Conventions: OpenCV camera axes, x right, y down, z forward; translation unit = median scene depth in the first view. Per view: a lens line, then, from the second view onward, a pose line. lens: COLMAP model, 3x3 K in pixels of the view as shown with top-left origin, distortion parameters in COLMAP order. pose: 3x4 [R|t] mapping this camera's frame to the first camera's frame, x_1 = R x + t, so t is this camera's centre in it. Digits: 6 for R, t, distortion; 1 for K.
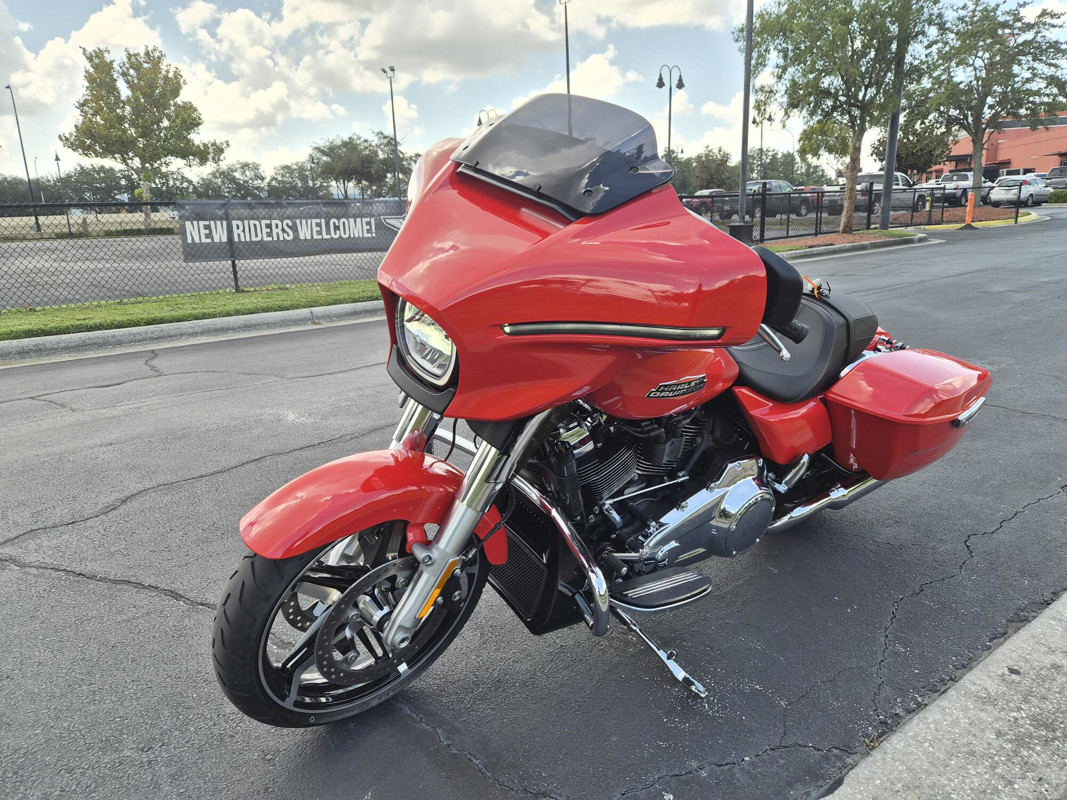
lens RADIAL K [[727.1, 0, 527.6], [0, 727.1, 400.2], [0, 0, 1]] dist [0.052157, -0.044369]
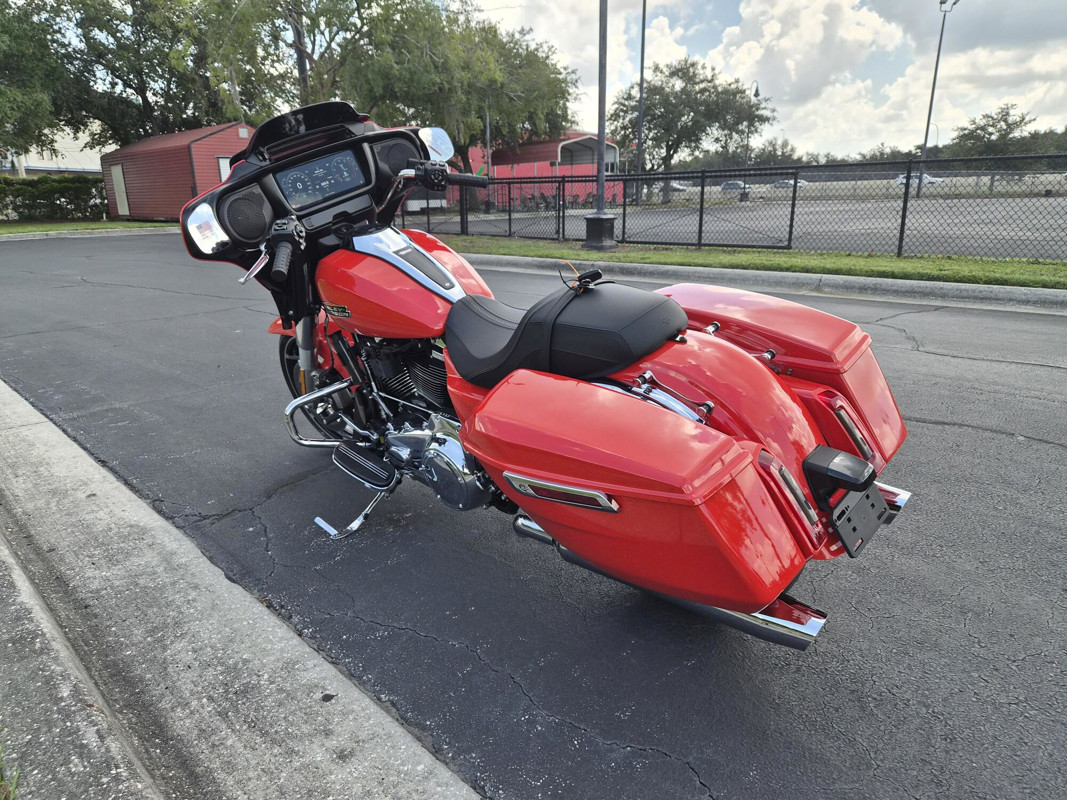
lens RADIAL K [[715.3, 0, 527.8], [0, 715.3, 390.5], [0, 0, 1]] dist [0.056494, -0.044404]
pose [[0.132939, 0.290955, -0.947456, 0.860384], [-0.240692, 0.936801, 0.253911, -0.163352], [0.961454, 0.194291, 0.194568, 0.599037]]
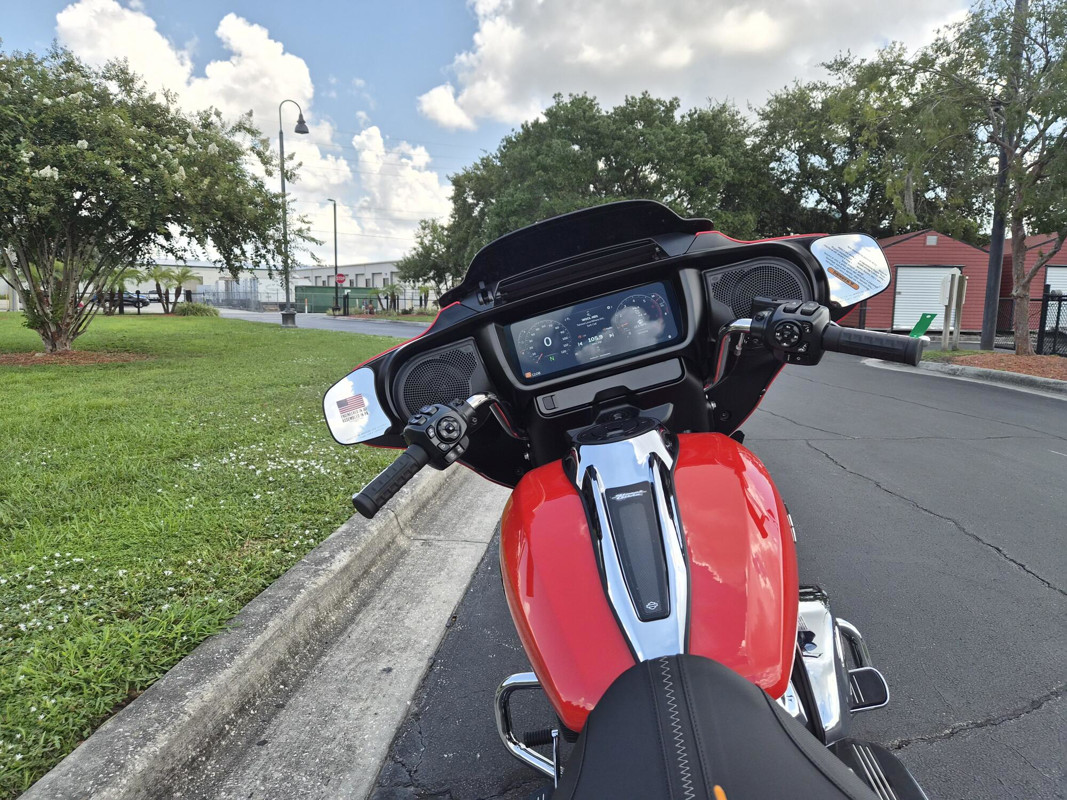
lens RADIAL K [[718.7, 0, 536.4], [0, 718.7, 394.5], [0, 0, 1]] dist [0.056383, -0.038422]
pose [[-0.672149, 0.118418, -0.730885, 0.387098], [-0.185266, 0.928828, 0.320866, -0.226980], [0.716863, 0.351078, -0.602372, 0.752765]]
